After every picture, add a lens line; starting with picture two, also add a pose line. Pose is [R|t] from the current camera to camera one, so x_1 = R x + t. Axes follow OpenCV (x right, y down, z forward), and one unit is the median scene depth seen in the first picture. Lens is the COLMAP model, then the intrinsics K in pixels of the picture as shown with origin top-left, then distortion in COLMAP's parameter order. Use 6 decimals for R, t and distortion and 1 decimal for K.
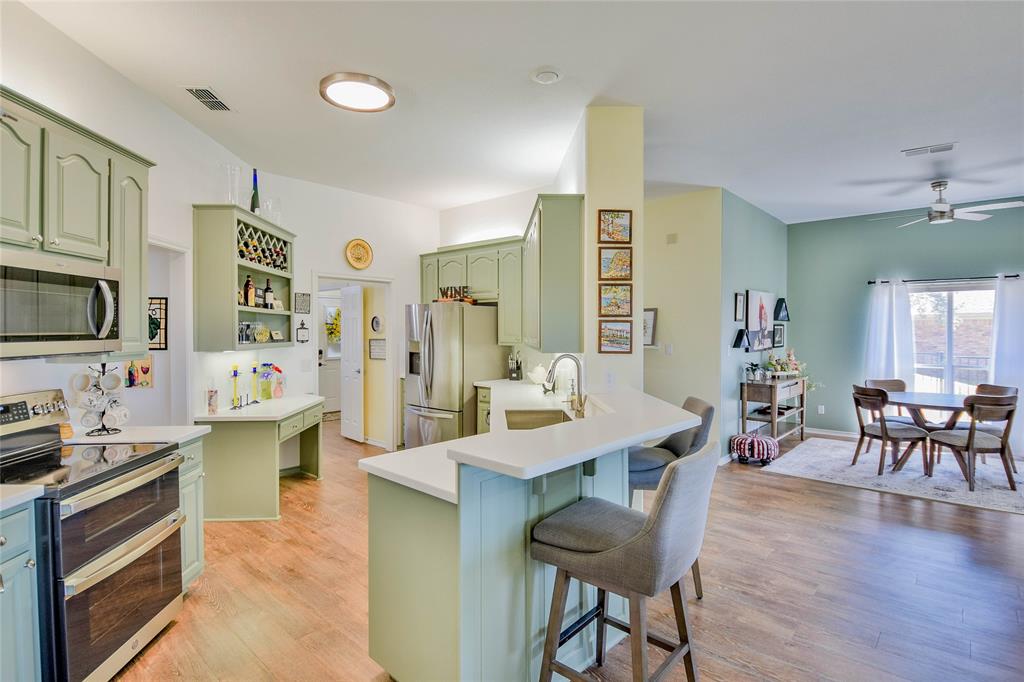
lens RADIAL K [[513.8, 0, 512.0], [0, 513.8, 341.0], [0, 0, 1]] dist [0.001868, -0.018382]
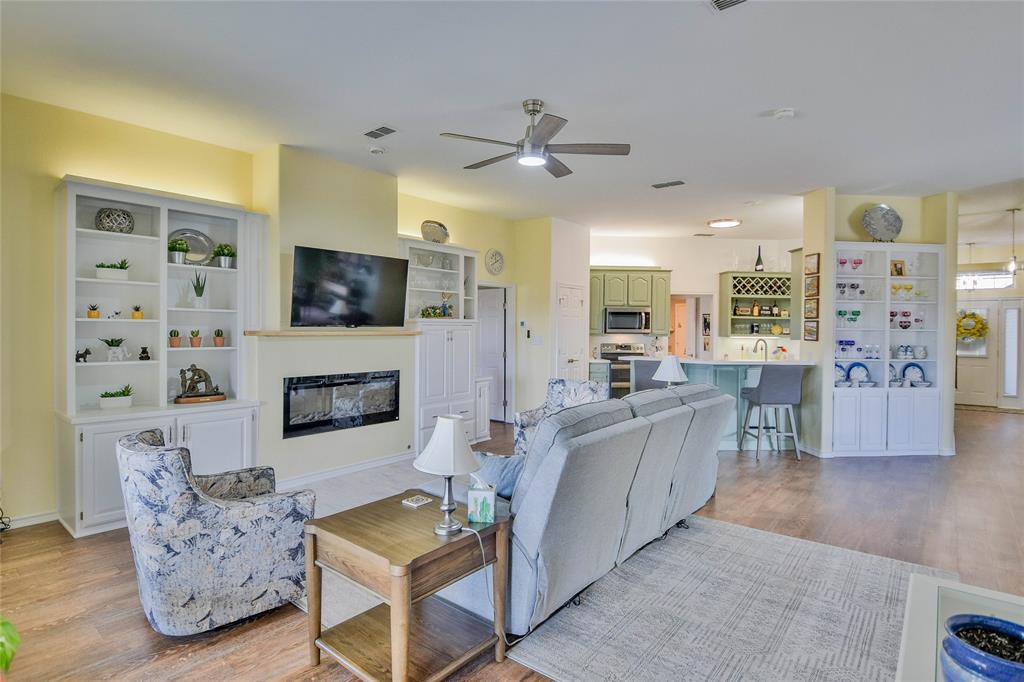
lens RADIAL K [[544.5, 0, 496.4], [0, 544.5, 328.3], [0, 0, 1]] dist [0.000671, -0.022927]
pose [[0.031065, -0.001588, -0.999516, 1.390491], [-0.029273, 0.999568, -0.002498, 0.013812], [0.999089, 0.029336, 0.031006, -0.056110]]
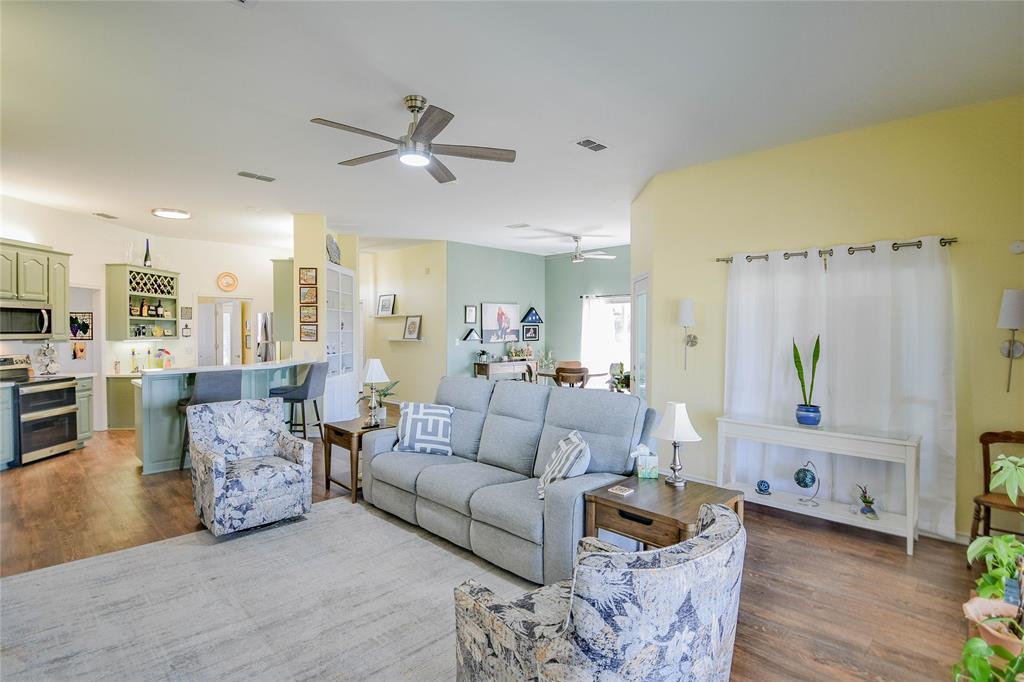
lens RADIAL K [[513.8, 0, 512.0], [0, 513.8, 341.0], [0, 0, 1]] dist [0.001868, -0.018382]
pose [[0.999389, -0.000154, -0.034962, 0.747740], [0.000222, 0.999998, 0.001934, 0.014243], [0.034962, -0.001941, 0.999387, -0.663772]]
